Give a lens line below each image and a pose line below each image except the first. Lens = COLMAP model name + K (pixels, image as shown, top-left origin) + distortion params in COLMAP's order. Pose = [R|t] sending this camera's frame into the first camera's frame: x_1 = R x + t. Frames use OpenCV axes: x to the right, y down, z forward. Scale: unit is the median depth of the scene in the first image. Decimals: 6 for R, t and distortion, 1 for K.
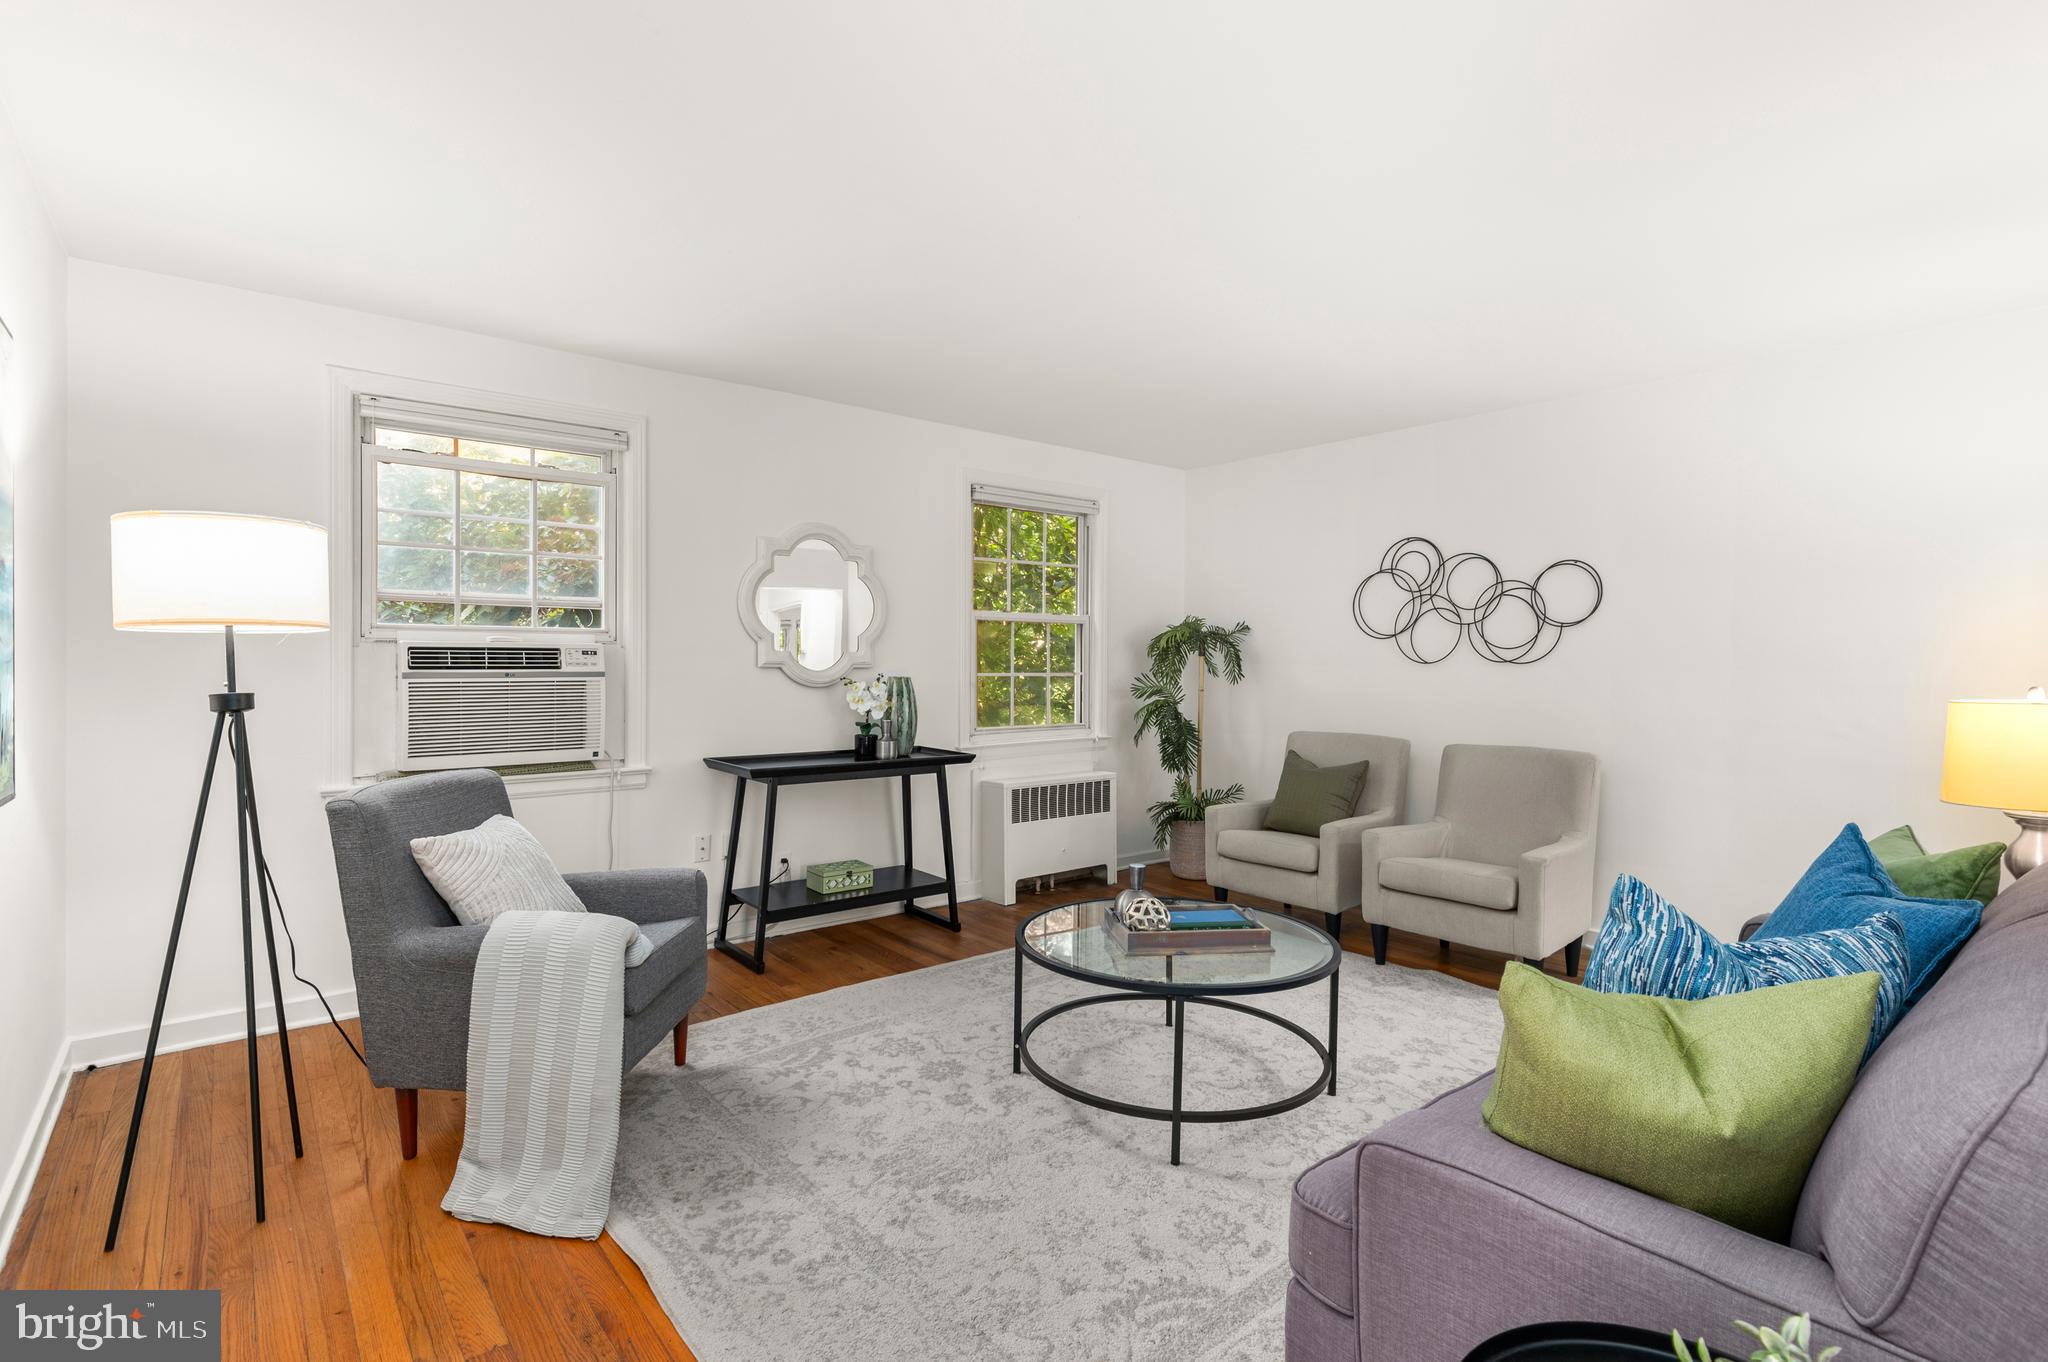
lens RADIAL K [[949.8, 0, 1022.7], [0, 949.8, 685.7], [0, 0, 1]] dist [-0.000735, -0.001153]
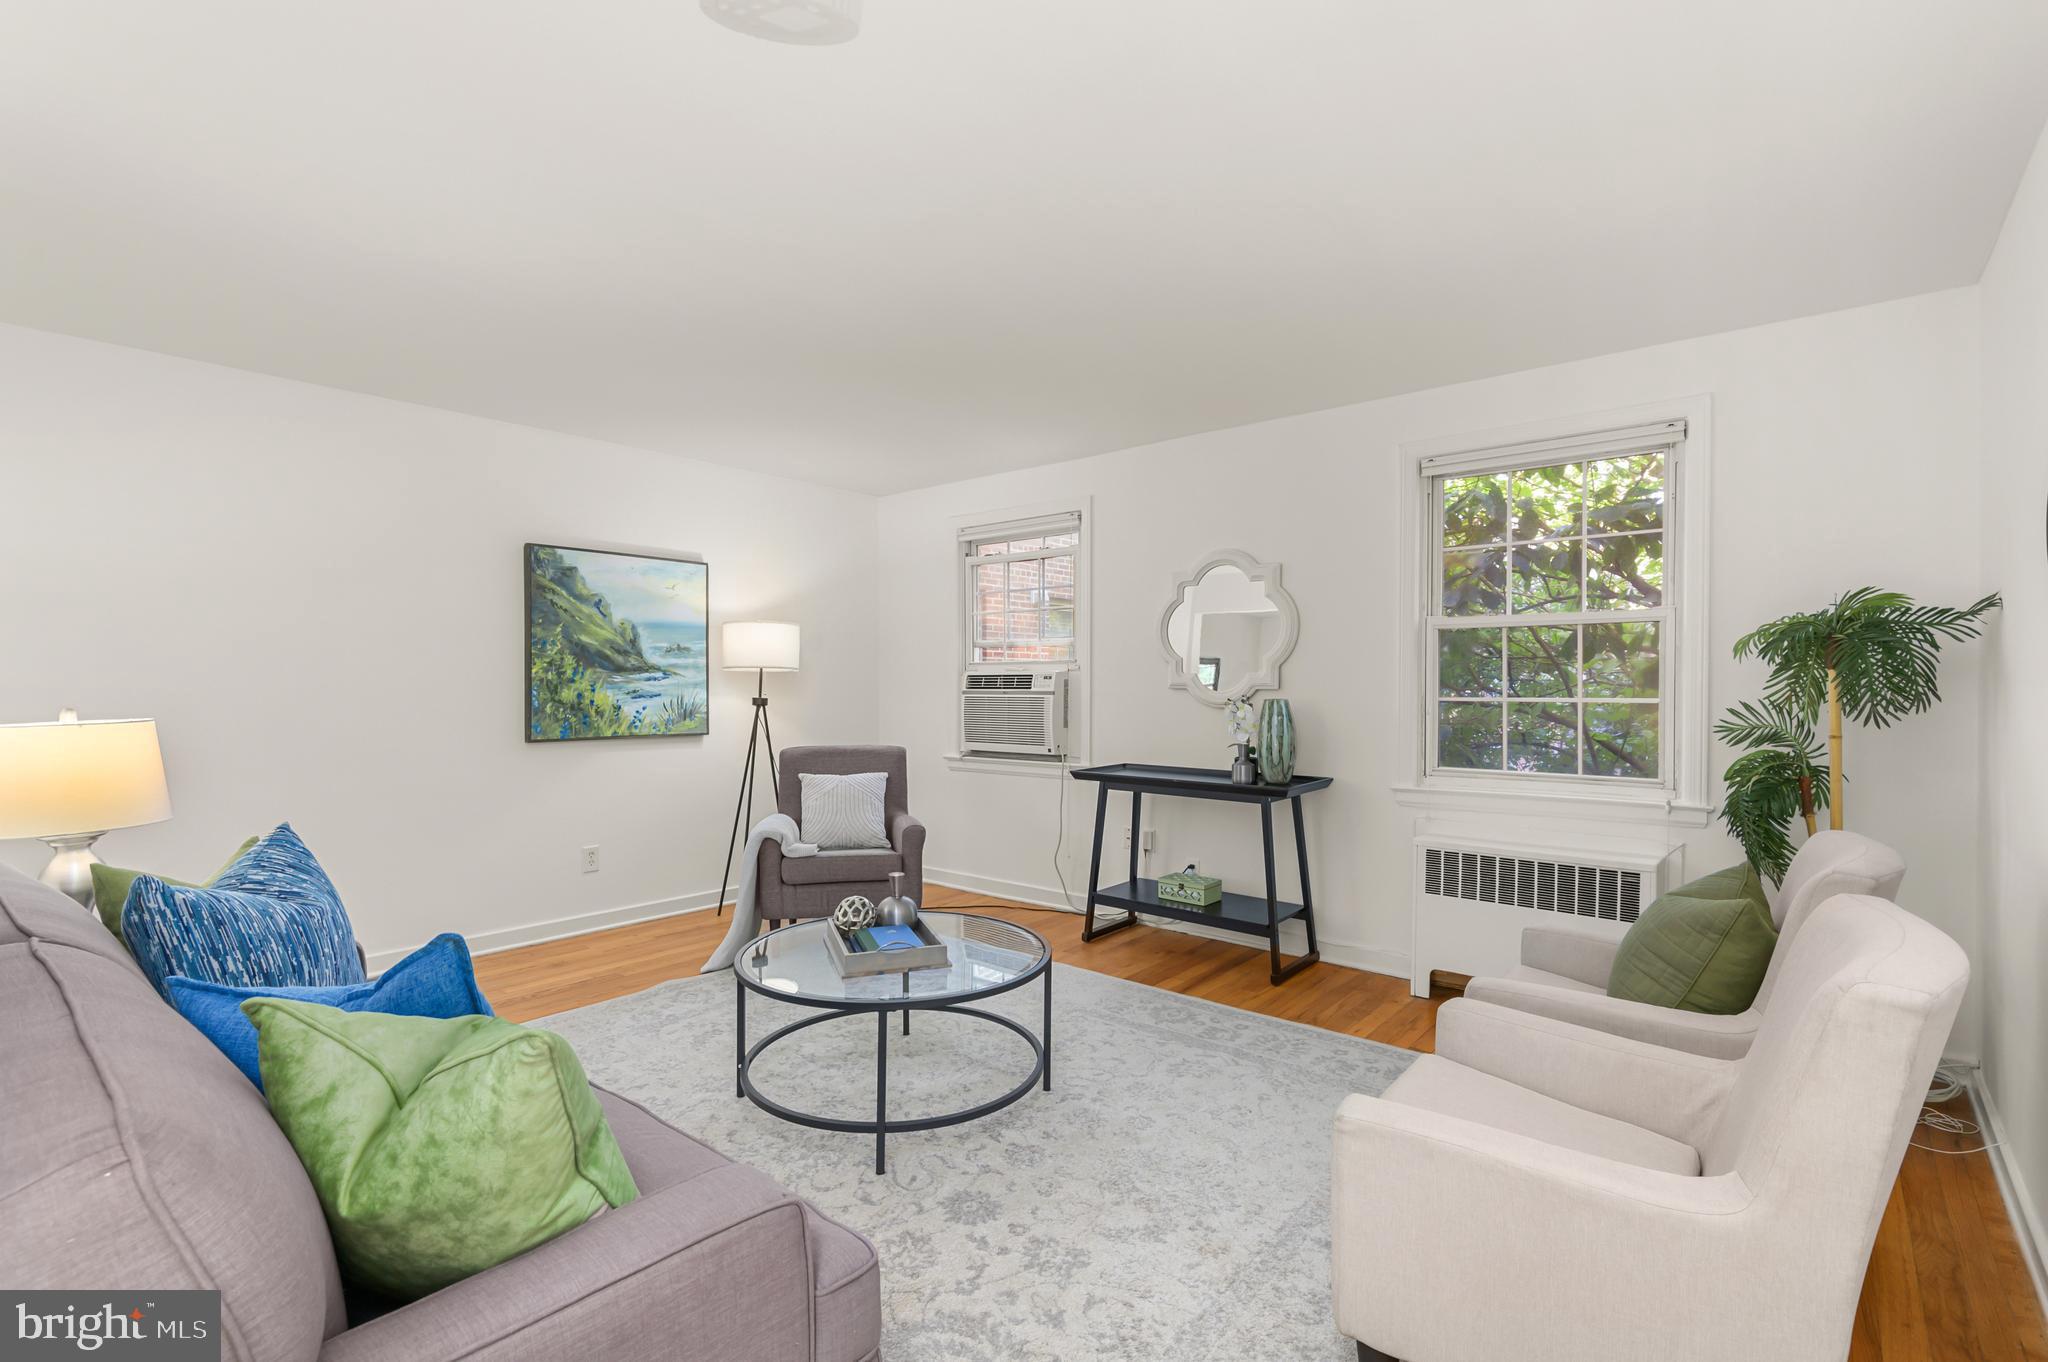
lens RADIAL K [[934.1, 0, 1041.8], [0, 934.1, 712.2], [0, 0, 1]] dist [-0.000948, -0.000259]
pose [[0.181923, 0.026950, -0.982943, 0.724632], [-0.024868, 0.999431, 0.022800, -0.011914], [0.982998, 0.020296, 0.182489, 0.598977]]
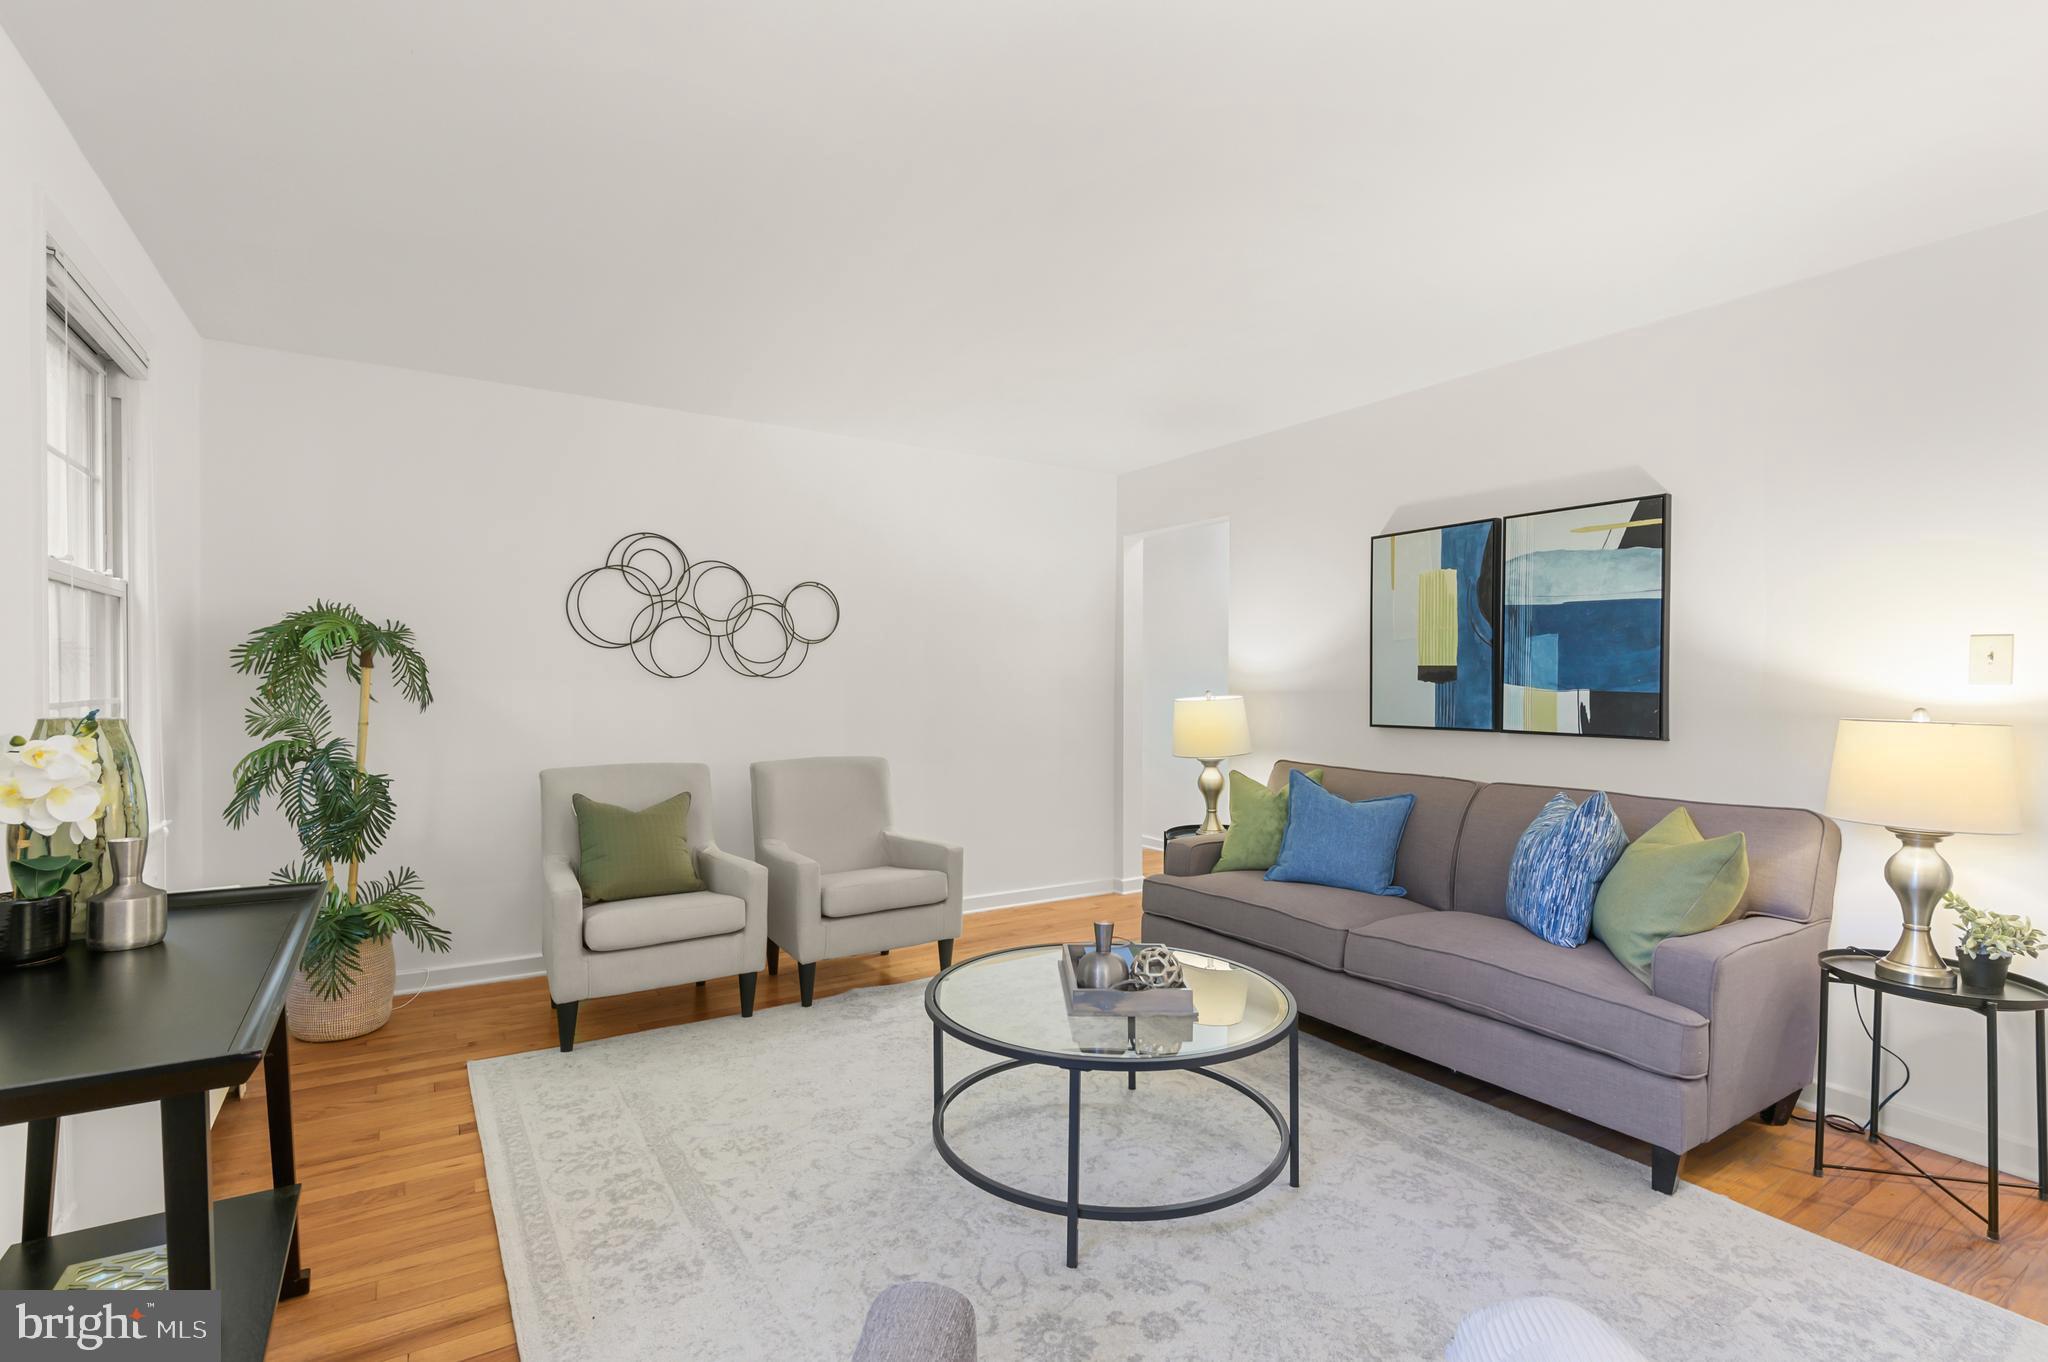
lens RADIAL K [[949.8, 0, 1022.7], [0, 949.8, 685.7], [0, 0, 1]] dist [-0.000735, -0.001153]
pose [[0.130830, -0.004420, 0.991395, -0.440594], [0.022700, 0.999741, 0.001461, -0.010490], [-0.991145, 0.022314, 0.130896, 0.593655]]
